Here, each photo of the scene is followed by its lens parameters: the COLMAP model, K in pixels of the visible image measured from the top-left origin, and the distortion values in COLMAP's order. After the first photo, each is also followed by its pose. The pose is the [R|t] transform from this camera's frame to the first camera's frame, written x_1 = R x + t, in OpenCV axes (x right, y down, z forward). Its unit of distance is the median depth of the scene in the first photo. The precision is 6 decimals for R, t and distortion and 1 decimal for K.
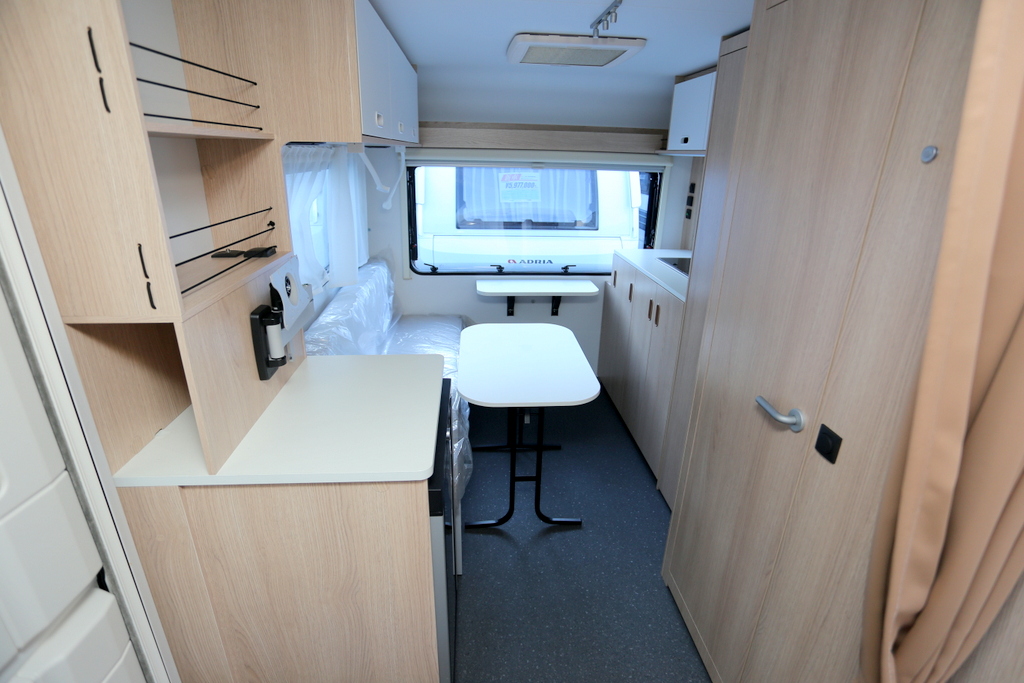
lens RADIAL K [[494.1, 0, 513.0], [0, 494.1, 343.5], [0, 0, 1]] dist [-0.073029, 0.026868]
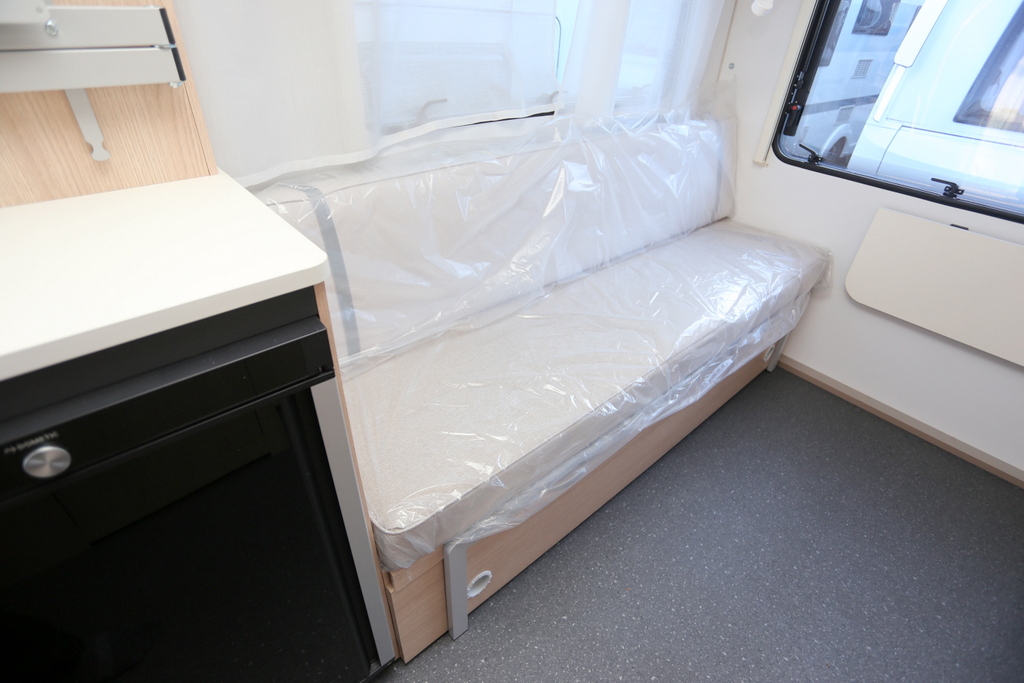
lens RADIAL K [[494.1, 0, 513.0], [0, 494.1, 343.5], [0, 0, 1]] dist [-0.073029, 0.026868]
pose [[0.598198, 0.462845, -0.654167, 0.086287], [-0.316463, 0.886425, 0.337789, -0.039898], [0.736214, 0.004955, 0.676731, 0.374484]]
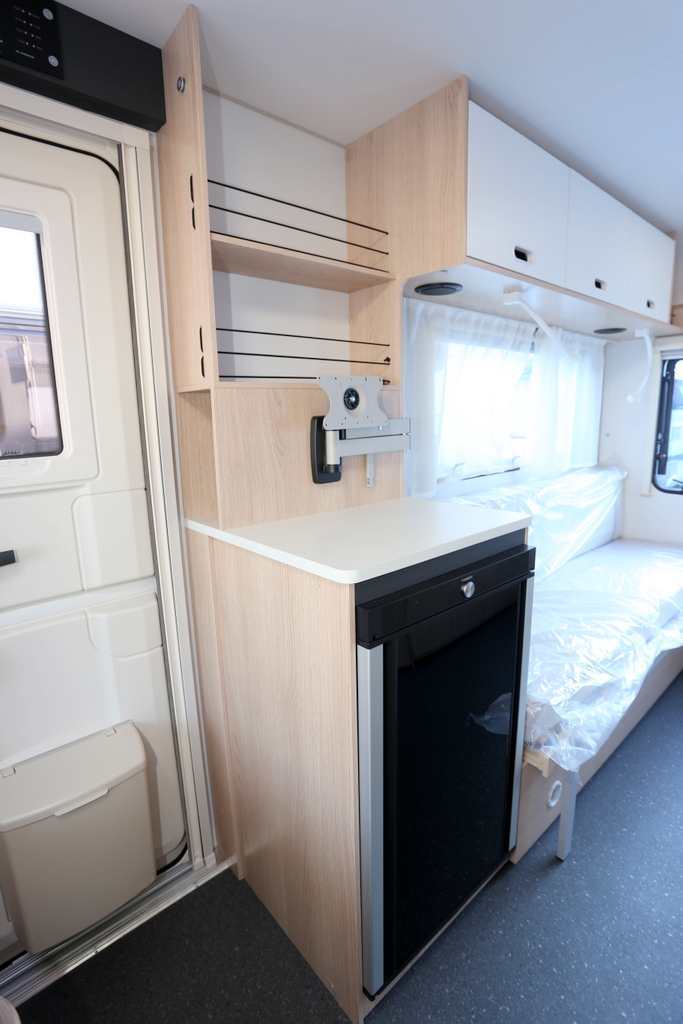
lens RADIAL K [[494.1, 0, 339.7], [0, 494.1, 509.0], [0, 0, 1]] dist [-0.073029, 0.026868]
pose [[0.587678, 0.111383, -0.801391, 0.126828], [-0.250539, 0.966848, -0.049347, 0.055479], [0.769327, 0.229780, 0.596101, 0.131602]]
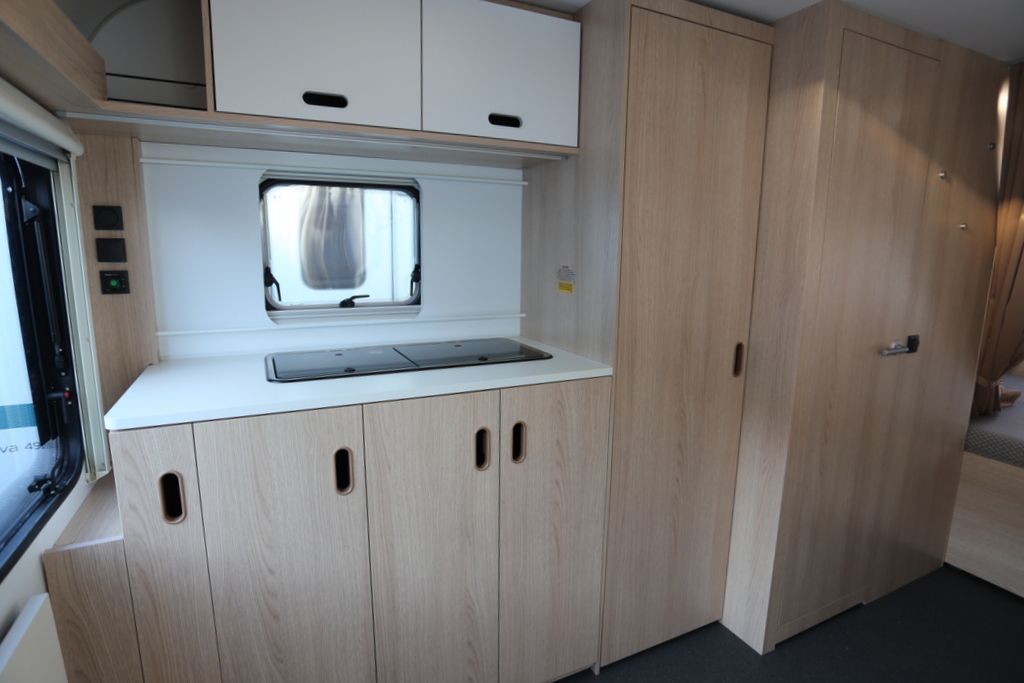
lens RADIAL K [[539.5, 0, 514.0], [0, 539.5, 343.1], [0, 0, 1]] dist [-0.084111, 0.041694]
pose [[-0.362945, -0.189205, 0.912399, -0.146794], [0.316979, 0.895703, 0.311834, -0.239884], [-0.876239, 0.402390, -0.265117, 0.812386]]
